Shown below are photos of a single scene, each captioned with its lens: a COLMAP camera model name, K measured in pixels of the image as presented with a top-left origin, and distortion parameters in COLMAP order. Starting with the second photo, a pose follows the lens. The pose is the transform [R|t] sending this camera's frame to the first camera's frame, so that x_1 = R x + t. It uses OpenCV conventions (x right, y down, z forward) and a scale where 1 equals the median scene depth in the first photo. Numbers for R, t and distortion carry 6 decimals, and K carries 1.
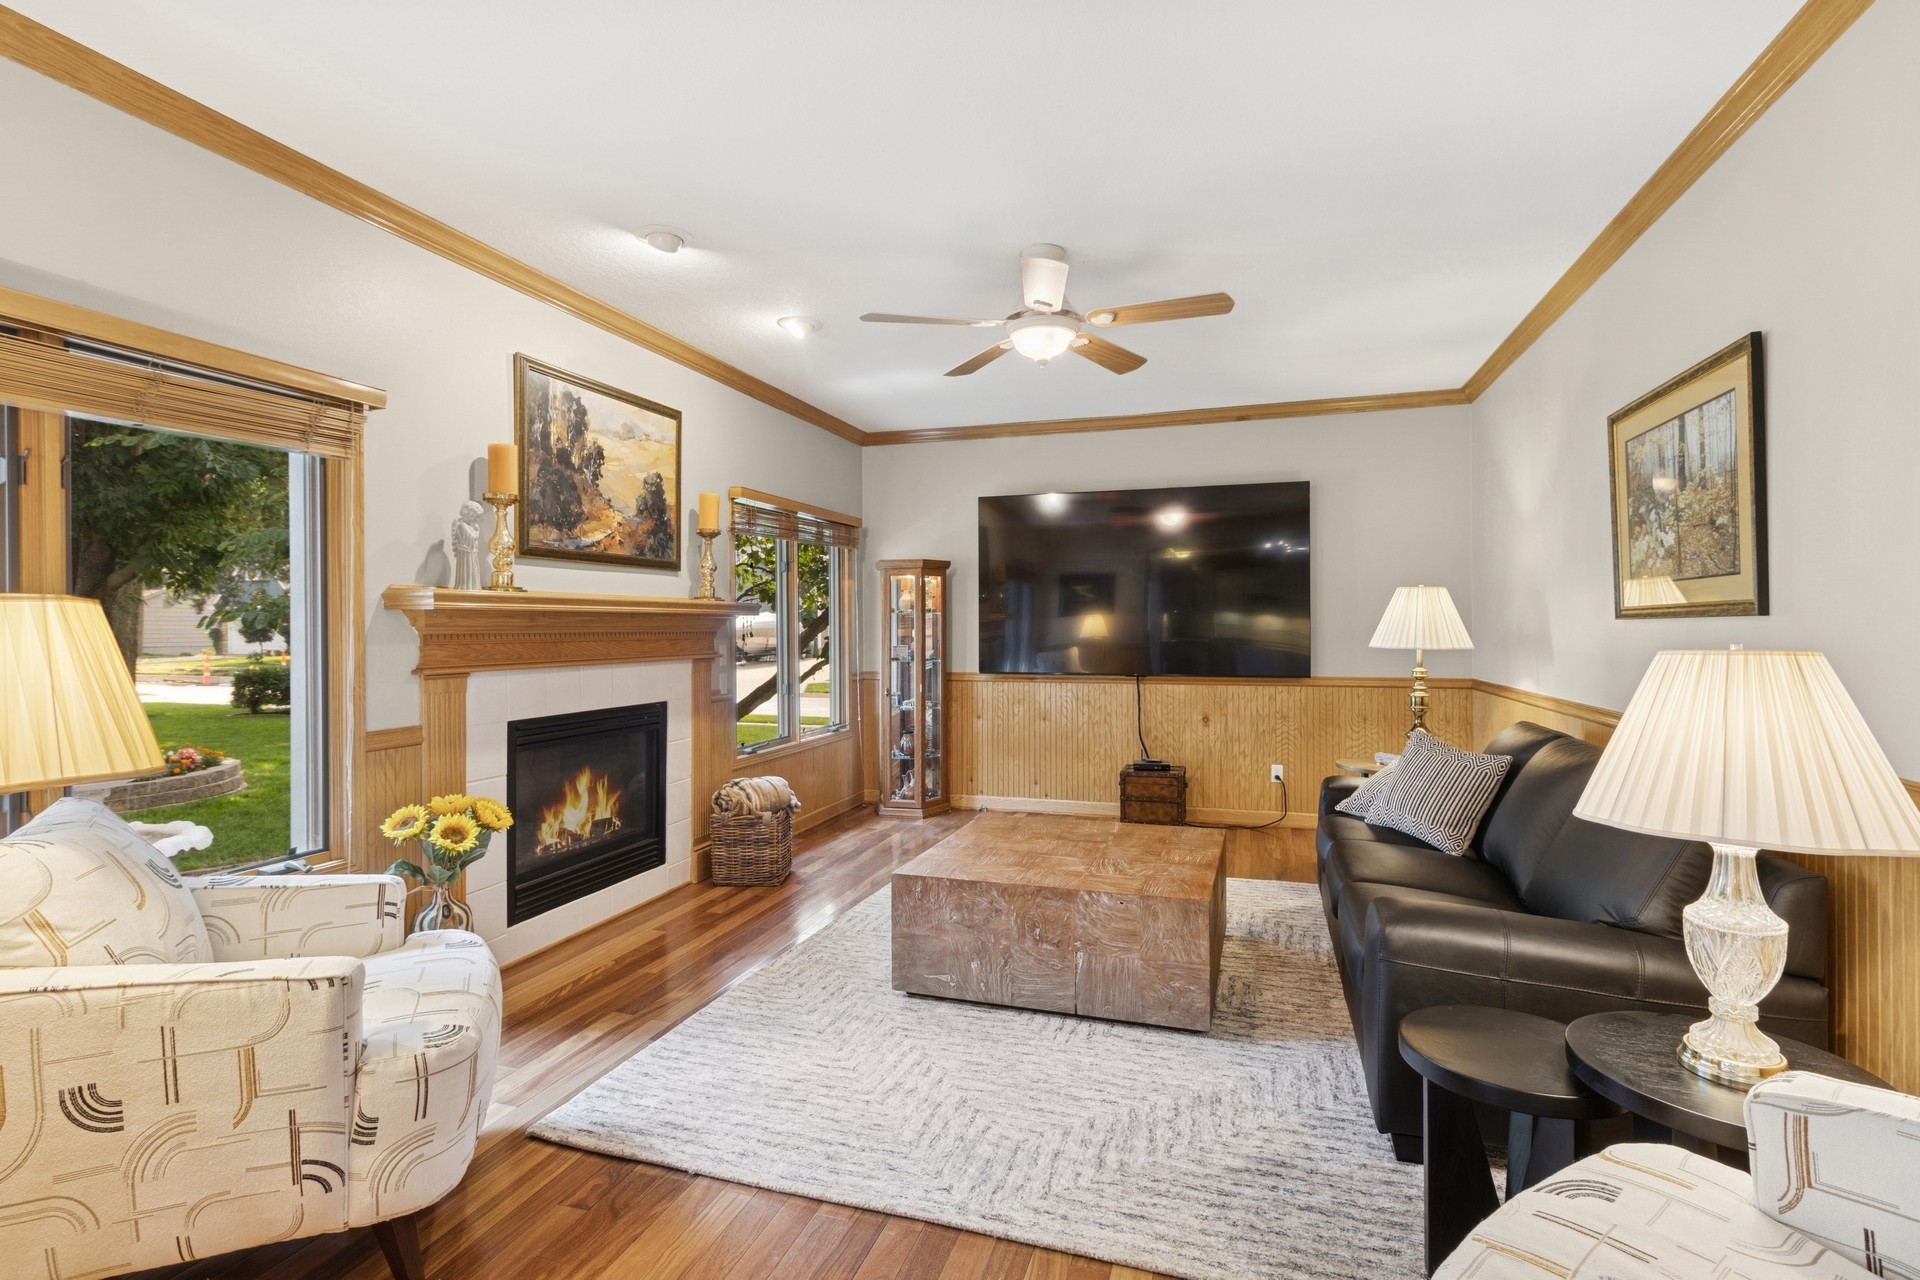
lens RADIAL K [[913.3, 0, 957.8], [0, 913.3, 633.0], [0, 0, 1]] dist [0.005824, 0.000075]
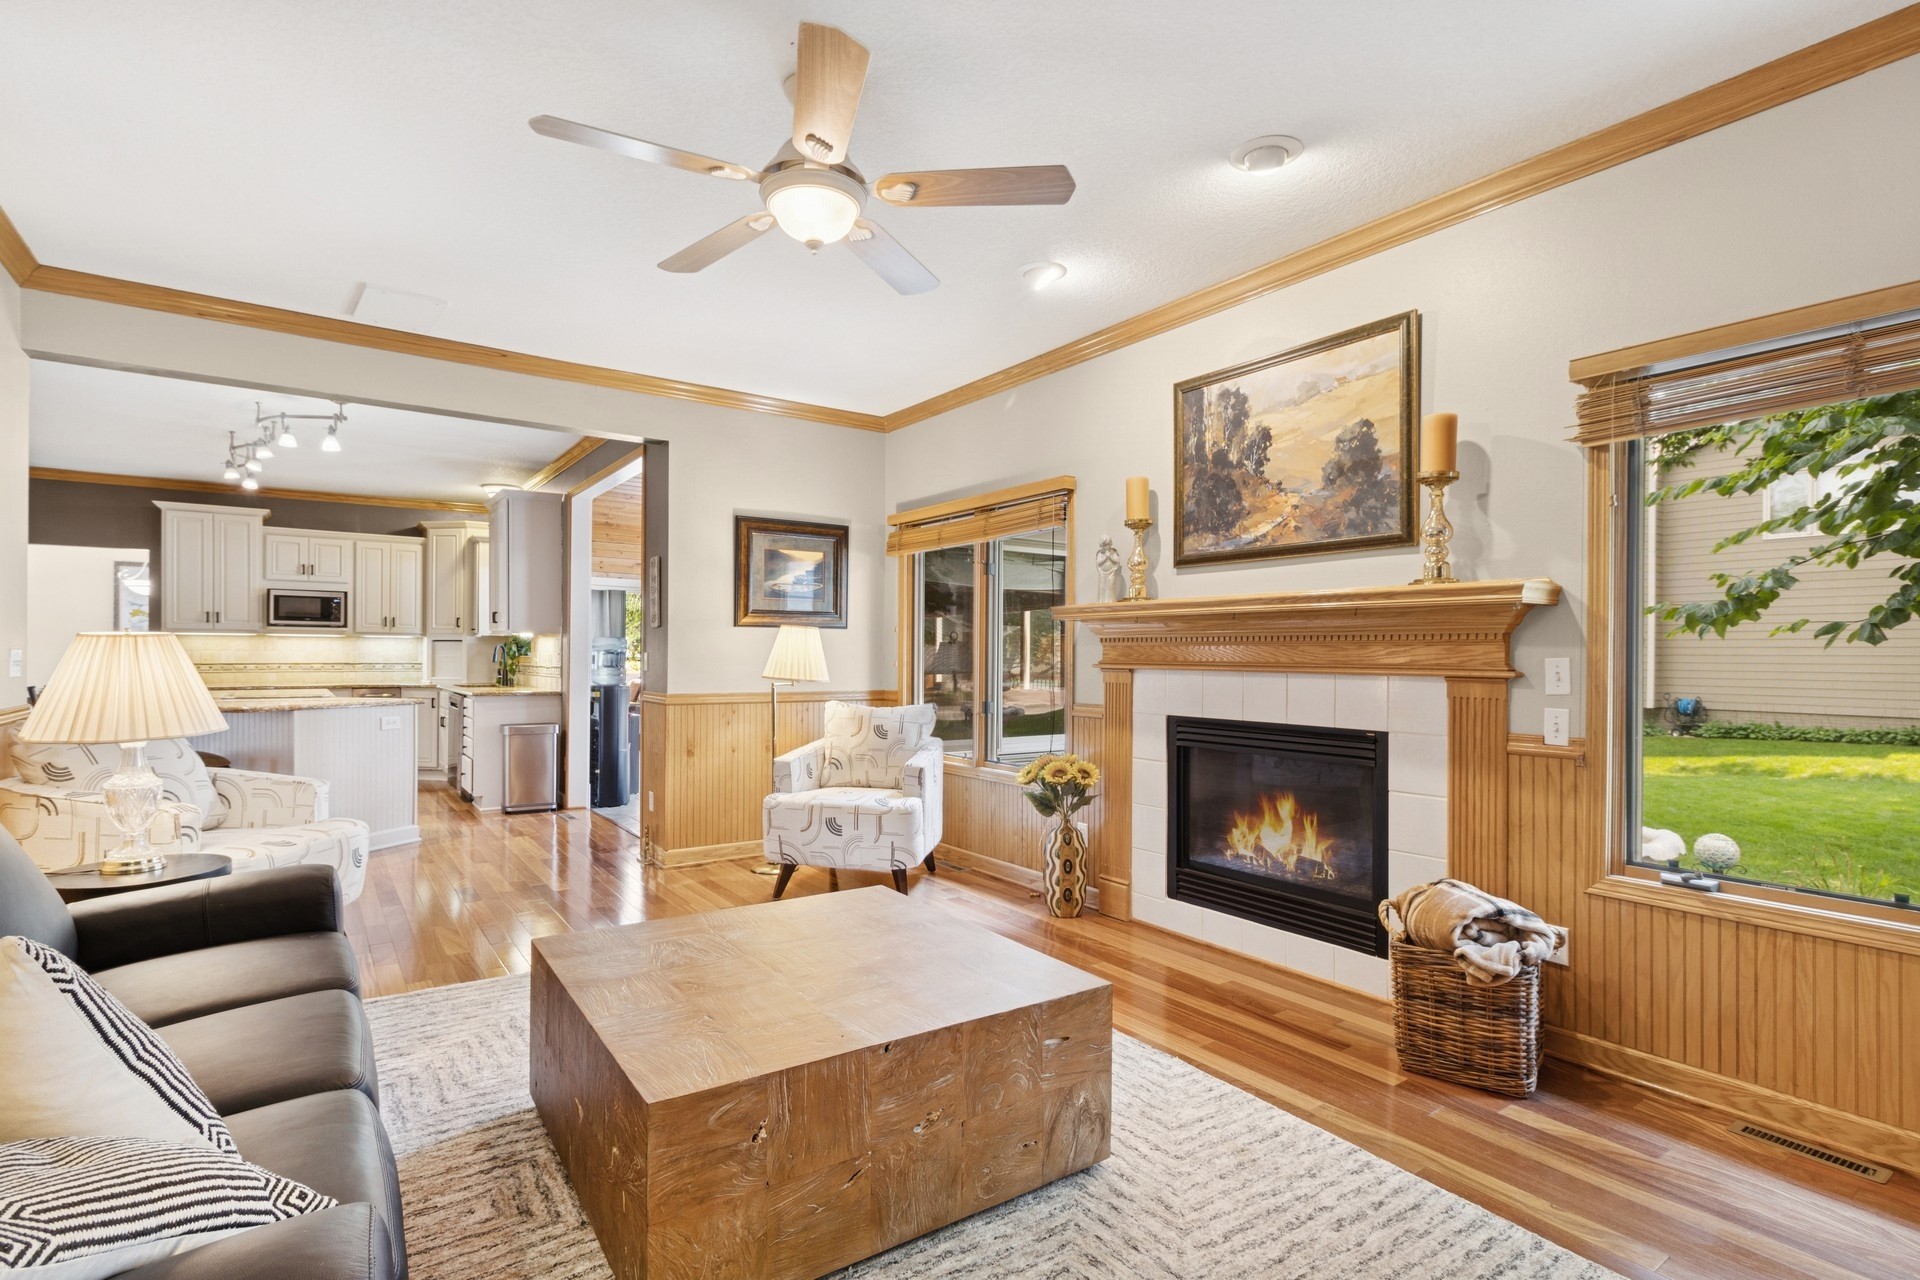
lens RADIAL K [[913.3, 0, 921.5], [0, 913.3, 641.5], [0, 0, 1]] dist [0.005824, 0.000075]
pose [[-0.609041, -0.008554, -0.793092, 0.496300], [-0.008973, 0.999952, -0.003895, 0.010462], [0.793088, 0.004744, -0.609089, 1.224383]]
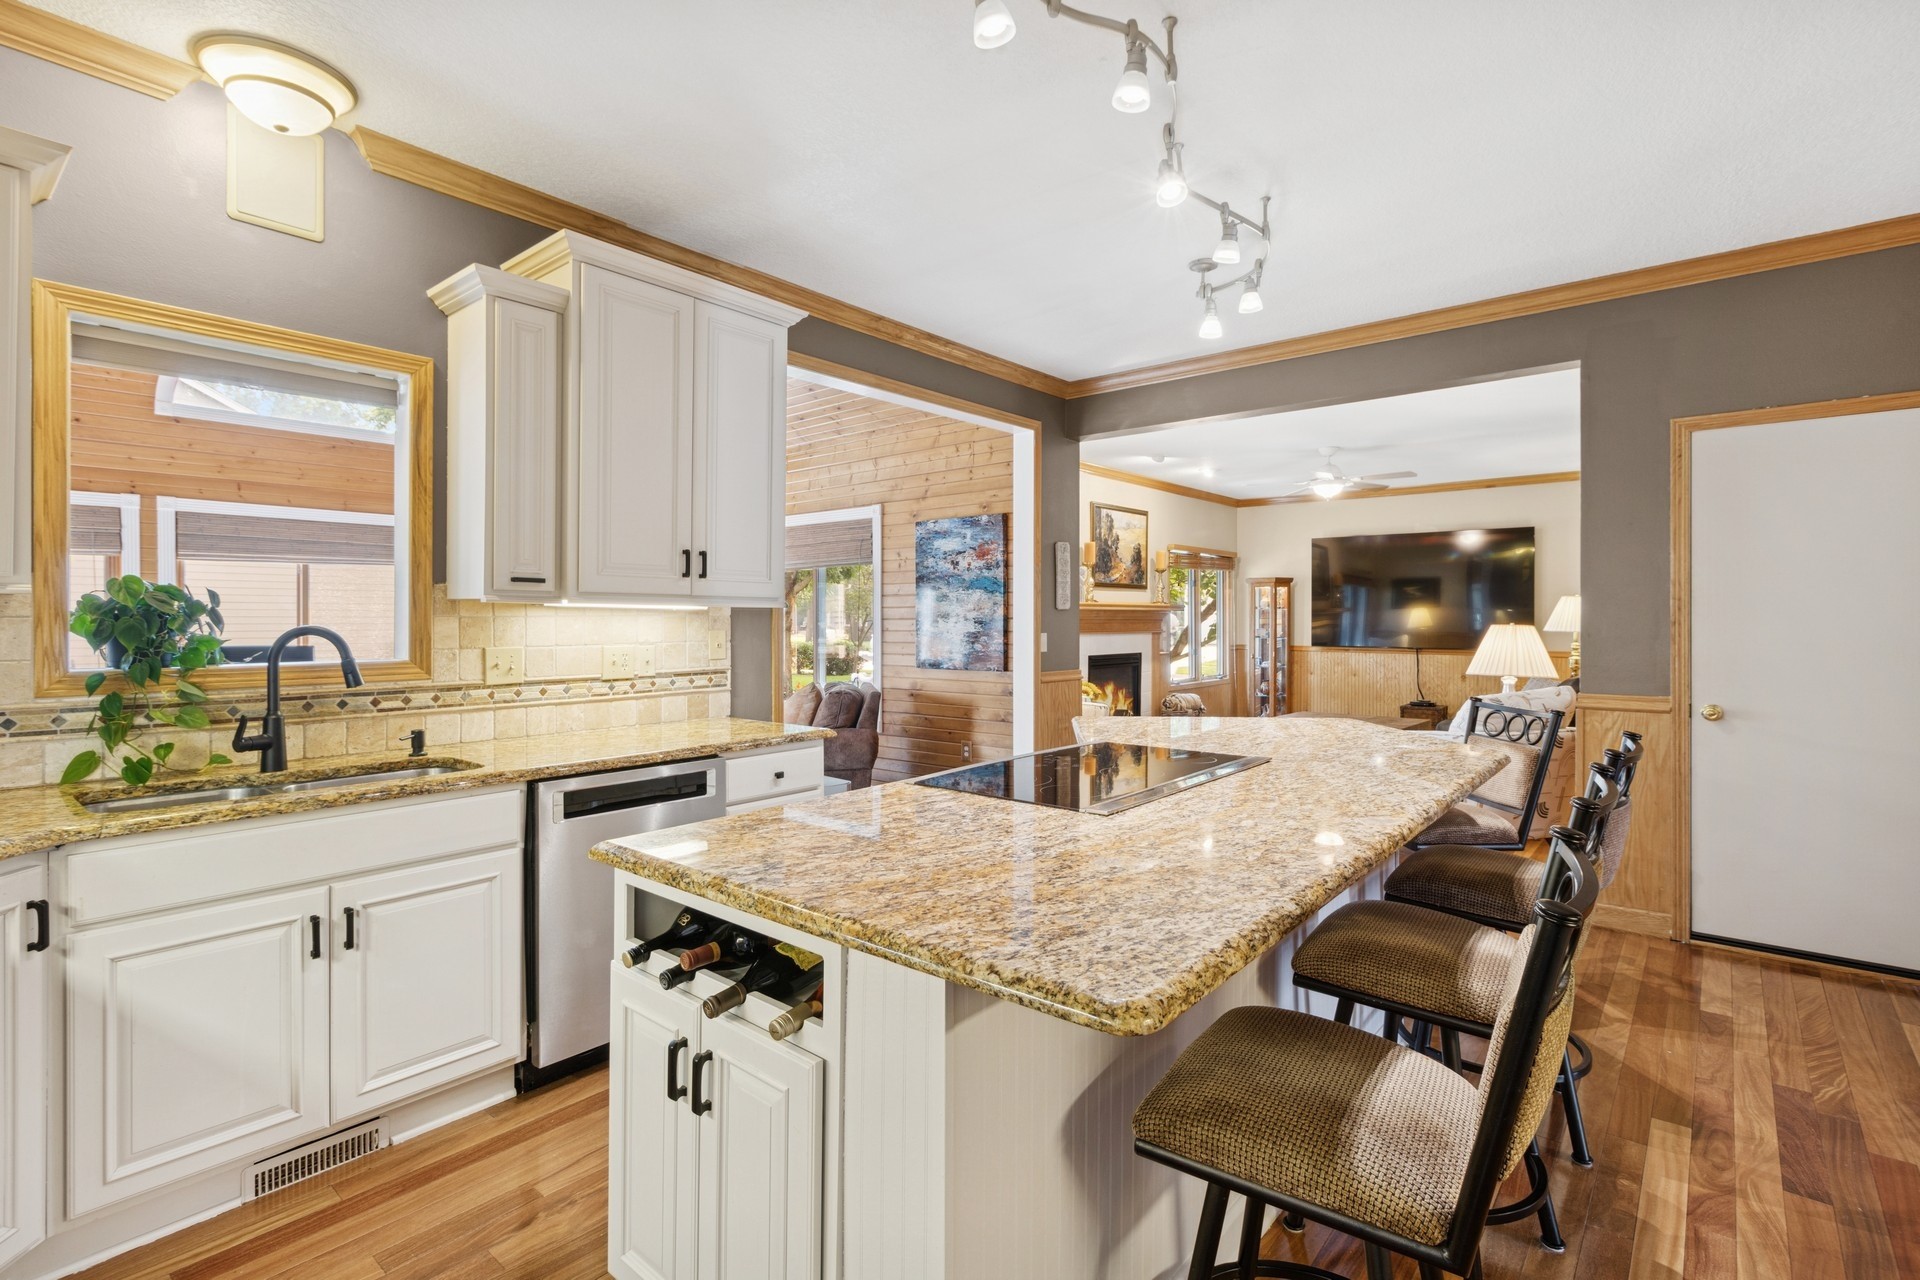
lens RADIAL K [[913.3, 0, 960.0], [0, 913.3, 624.3], [0, 0, 1]] dist [0.005824, 0.000075]
pose [[0.927769, 0.006362, -0.373101, 0.075062], [-0.006356, 0.999979, 0.001247, 0.010336], [0.373101, 0.001215, 0.927790, -1.134238]]
